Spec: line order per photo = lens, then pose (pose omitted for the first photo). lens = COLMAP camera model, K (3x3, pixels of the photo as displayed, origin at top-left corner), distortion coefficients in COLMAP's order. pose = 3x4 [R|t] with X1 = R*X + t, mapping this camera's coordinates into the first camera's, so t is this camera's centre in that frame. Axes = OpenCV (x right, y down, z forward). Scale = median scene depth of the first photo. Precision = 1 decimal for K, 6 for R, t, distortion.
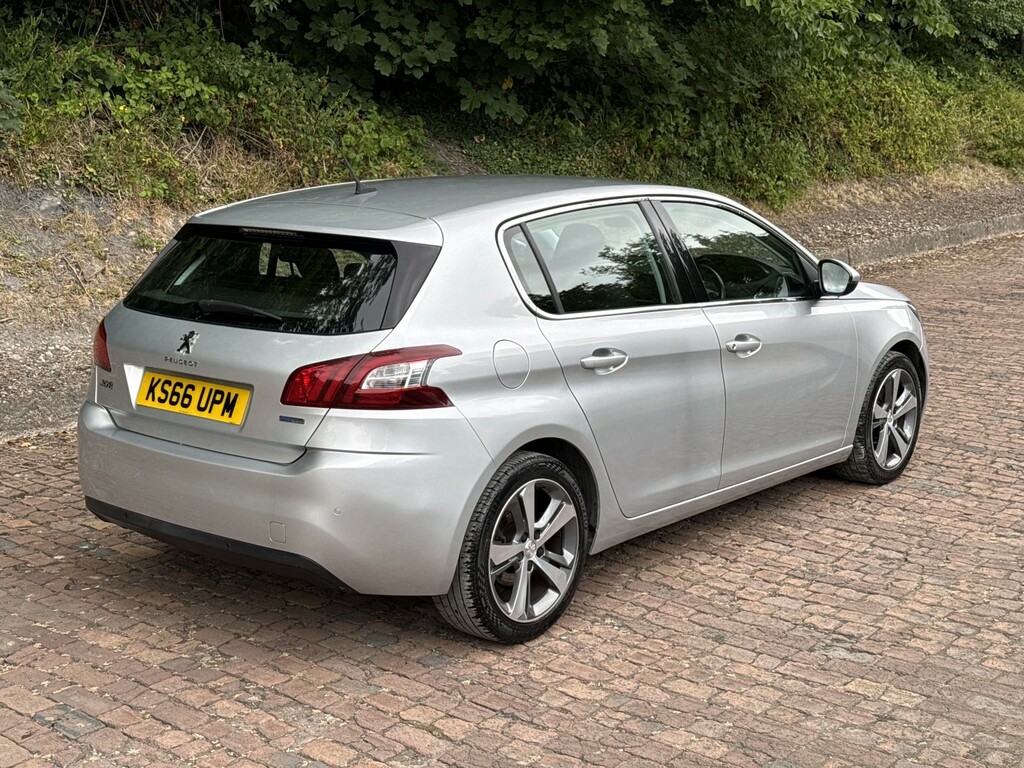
lens RADIAL K [[1453.2, 0, 512.0], [0, 1453.2, 384.0], [0, 0, 1]] dist [-0.013683, 0.011229]
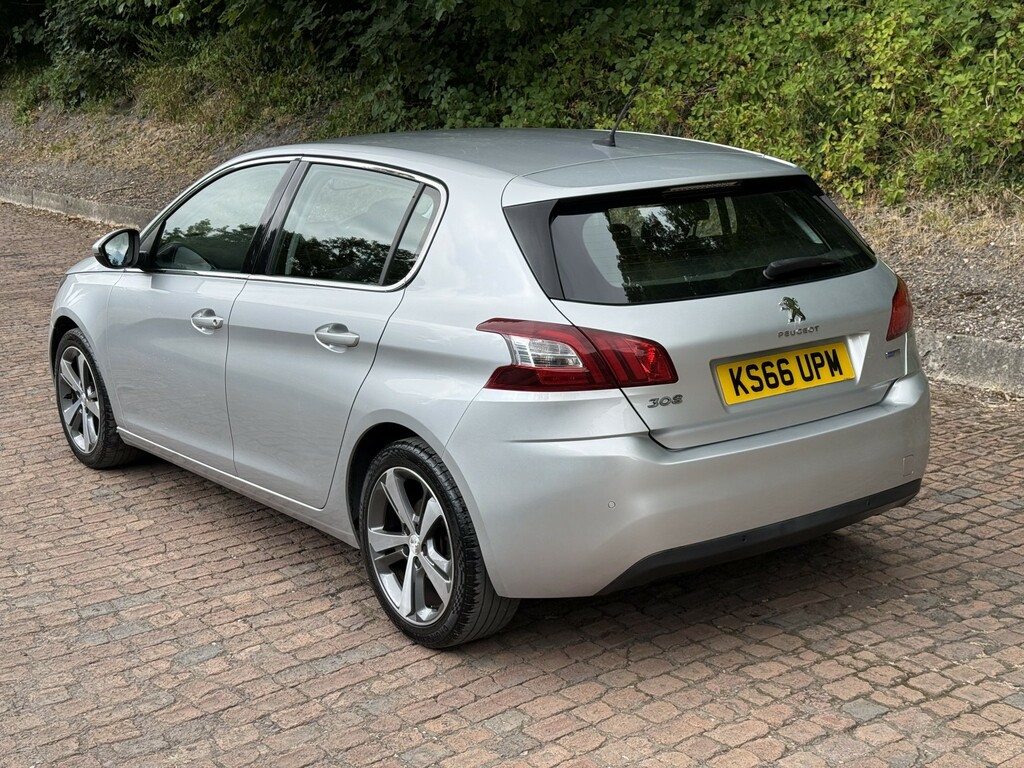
lens RADIAL K [[1453.2, 0, 512.0], [0, 1453.2, 384.0], [0, 0, 1]] dist [-0.013683, 0.011229]
pose [[0.250870, -0.213986, 0.944073, -1.112906], [0.205989, 0.964726, 0.163929, -0.165723], [-0.945850, 0.153344, 0.286099, 0.911711]]
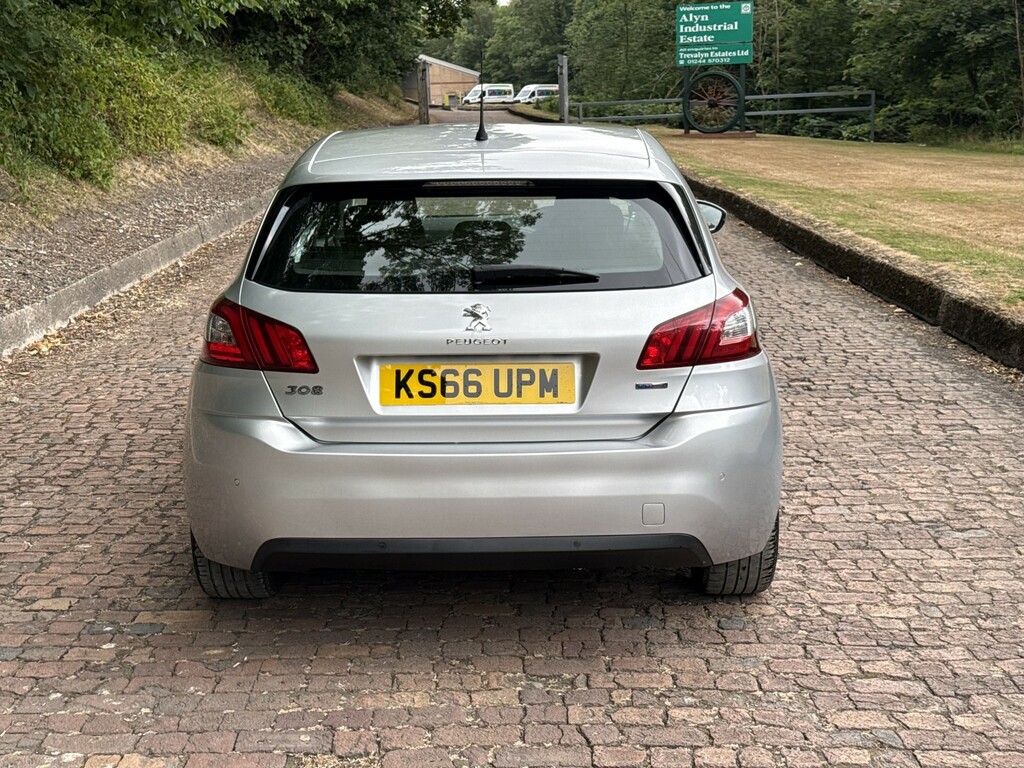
lens RADIAL K [[1416.9, 0, 512.0], [0, 1416.9, 384.0], [0, 0, 1]] dist [0.230937, -0.575541]
pose [[0.775684, -0.132302, 0.617099, -0.713020], [0.128859, 0.990383, 0.050358, -0.029503], [-0.617827, 0.040457, 0.785272, 0.349462]]
